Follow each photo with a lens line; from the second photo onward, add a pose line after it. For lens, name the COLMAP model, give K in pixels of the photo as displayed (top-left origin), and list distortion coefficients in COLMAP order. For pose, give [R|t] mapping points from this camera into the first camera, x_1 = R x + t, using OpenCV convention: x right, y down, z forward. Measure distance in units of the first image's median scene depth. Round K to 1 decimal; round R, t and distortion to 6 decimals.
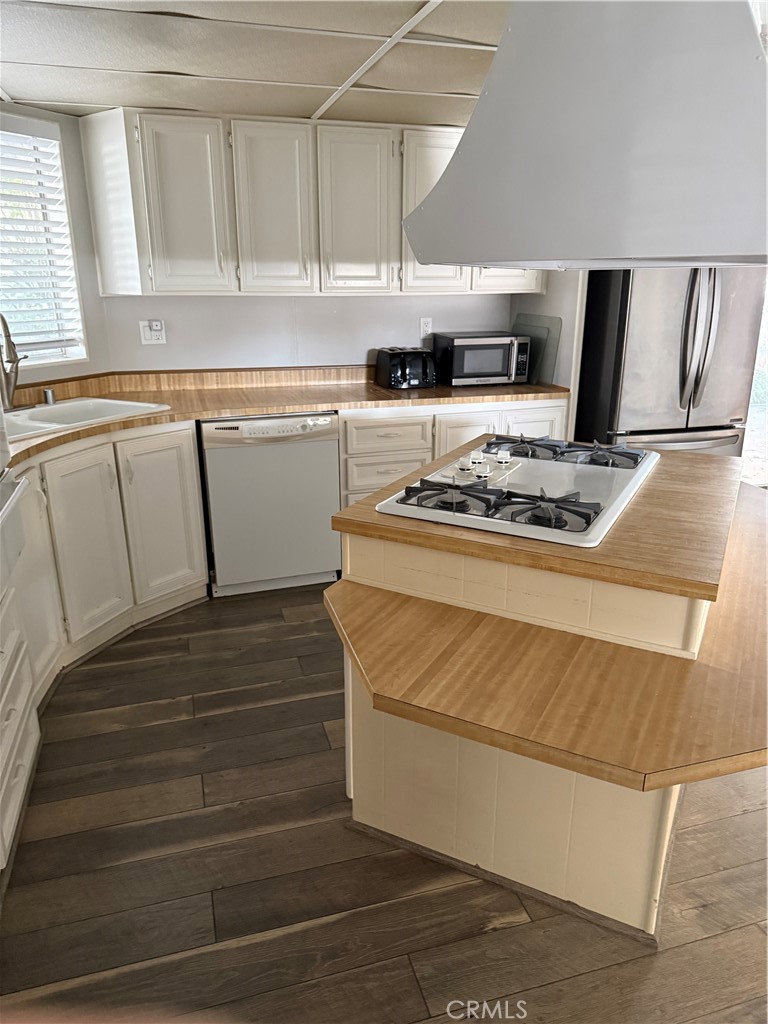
lens RADIAL K [[715.8, 0, 381.9], [0, 715.8, 509.7], [0, 0, 1]] dist [0.061048, -0.072448]
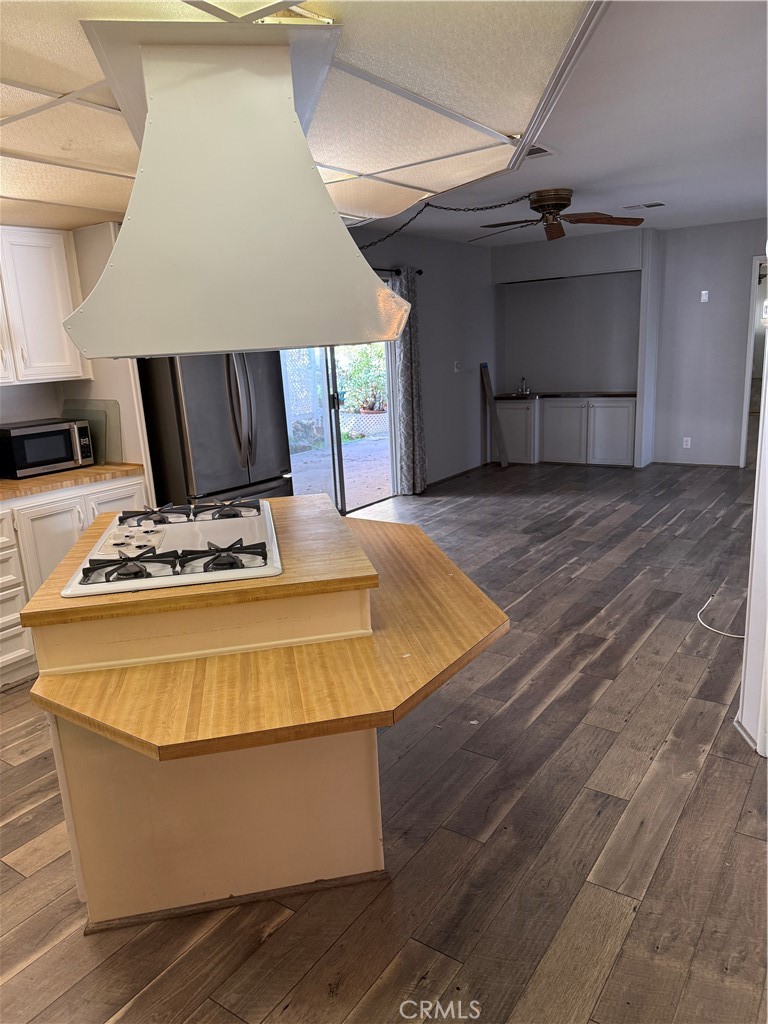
lens RADIAL K [[715.8, 0, 378.7], [0, 715.8, 504.2], [0, 0, 1]] dist [0.061048, -0.072448]
pose [[0.778491, -0.170952, 0.603926, -0.248943], [0.237107, 0.970996, -0.030785, 0.010632], [-0.581147, 0.167161, 0.796446, -0.083916]]
